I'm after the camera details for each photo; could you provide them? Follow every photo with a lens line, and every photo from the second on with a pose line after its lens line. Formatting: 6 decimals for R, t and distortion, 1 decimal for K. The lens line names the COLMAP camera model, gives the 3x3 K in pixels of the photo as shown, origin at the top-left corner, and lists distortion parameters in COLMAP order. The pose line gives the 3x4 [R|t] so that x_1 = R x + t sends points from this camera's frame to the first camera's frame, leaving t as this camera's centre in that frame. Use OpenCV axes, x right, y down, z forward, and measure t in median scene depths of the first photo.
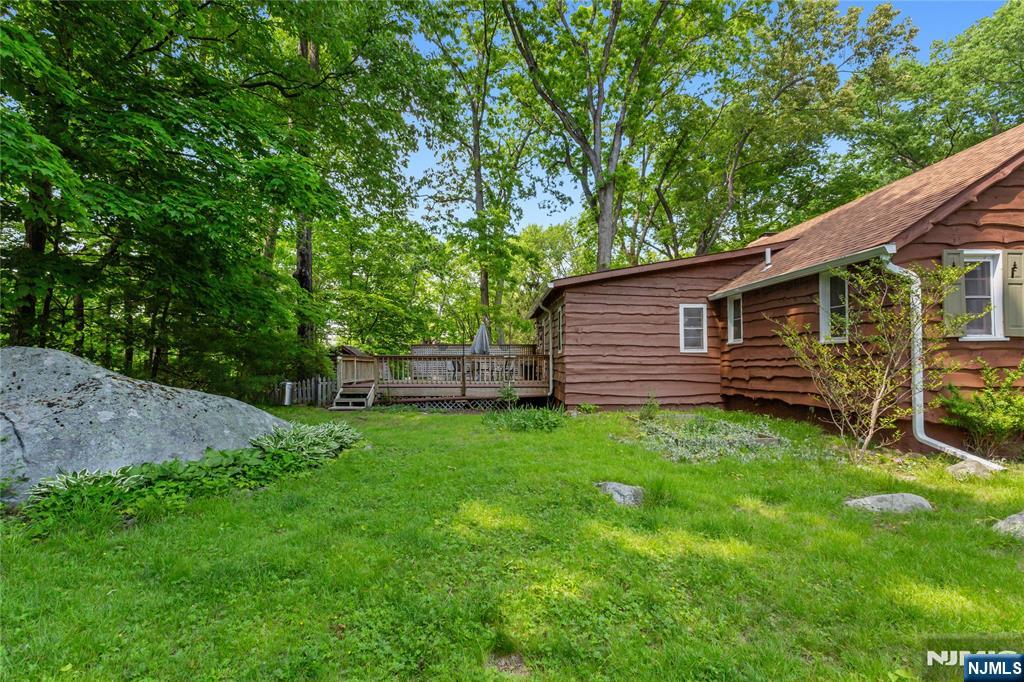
lens RADIAL K [[491.1, 0, 514.9], [0, 491.1, 344.8], [0, 0, 1]] dist [0.001688, 0.000204]
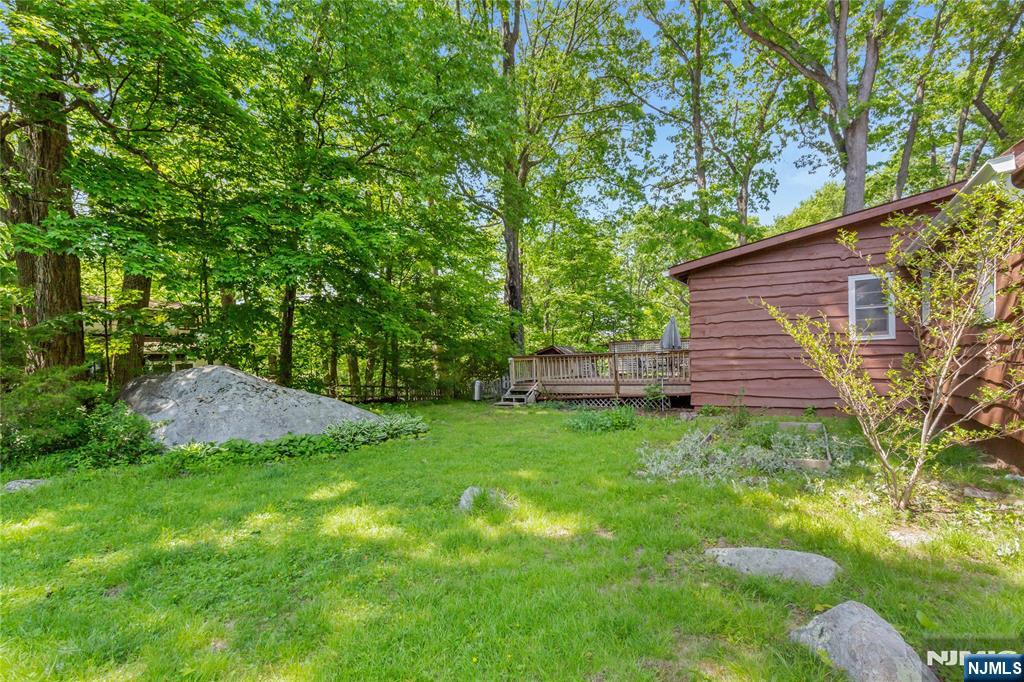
lens RADIAL K [[489.5, 0, 520.6], [0, 489.5, 366.1], [0, 0, 1]] dist [0.000412, -0.000635]
pose [[0.831607, -0.021446, -0.554950, 0.330957], [0.053002, 0.997758, 0.040867, -0.002655], [0.552830, -0.063399, 0.830879, 0.086094]]
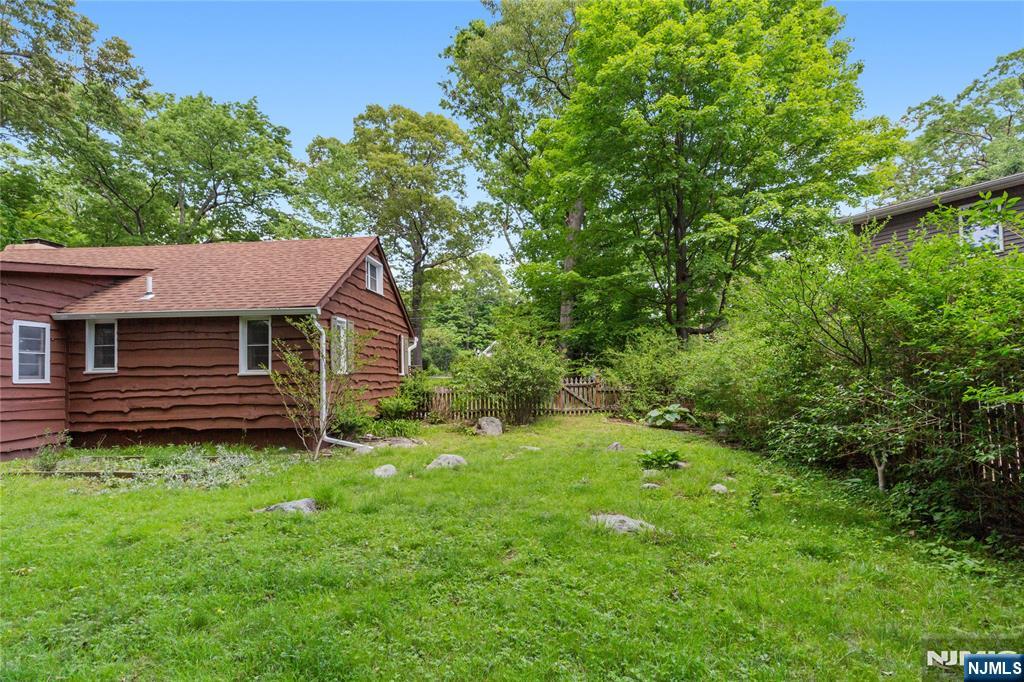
lens RADIAL K [[489.5, 0, 520.6], [0, 489.5, 366.1], [0, 0, 1]] dist [0.000412, -0.000635]
pose [[0.110301, 0.022096, 0.993653, -0.330500], [-0.011622, 0.999713, -0.020941, -0.004651], [-0.993830, -0.009239, 0.110527, 0.132530]]
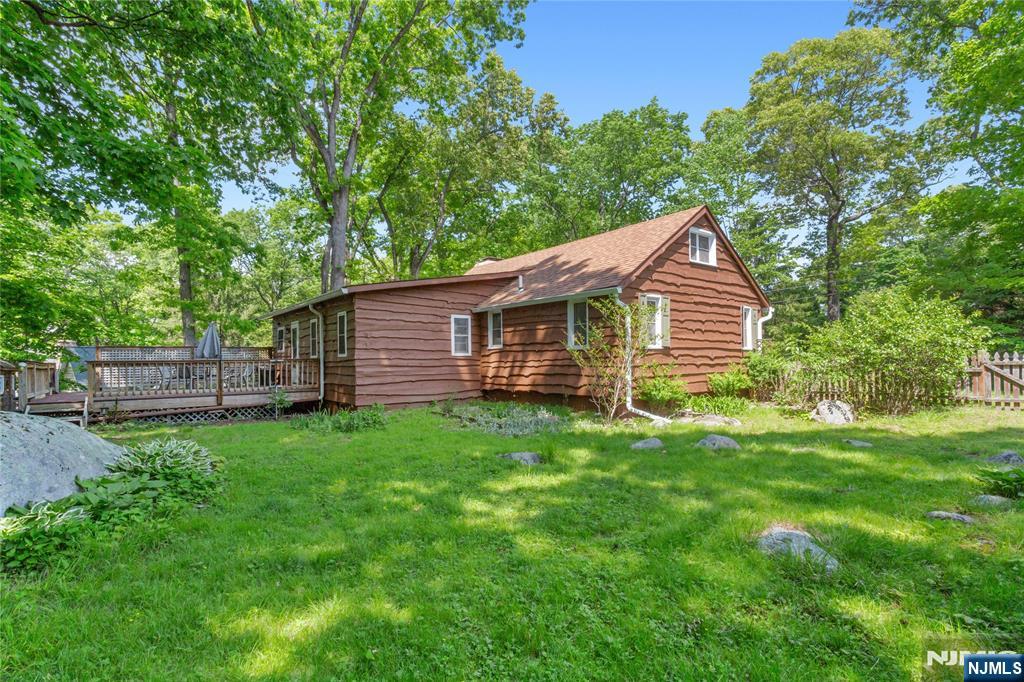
lens RADIAL K [[493.6, 0, 516.6], [0, 493.6, 345.1], [0, 0, 1]] dist [0.001720, 0.000242]
pose [[0.801761, 0.009661, 0.597567, -0.243576], [-0.007812, 0.999953, -0.005685, -0.004343], [-0.597594, -0.000110, 0.801799, -0.039820]]
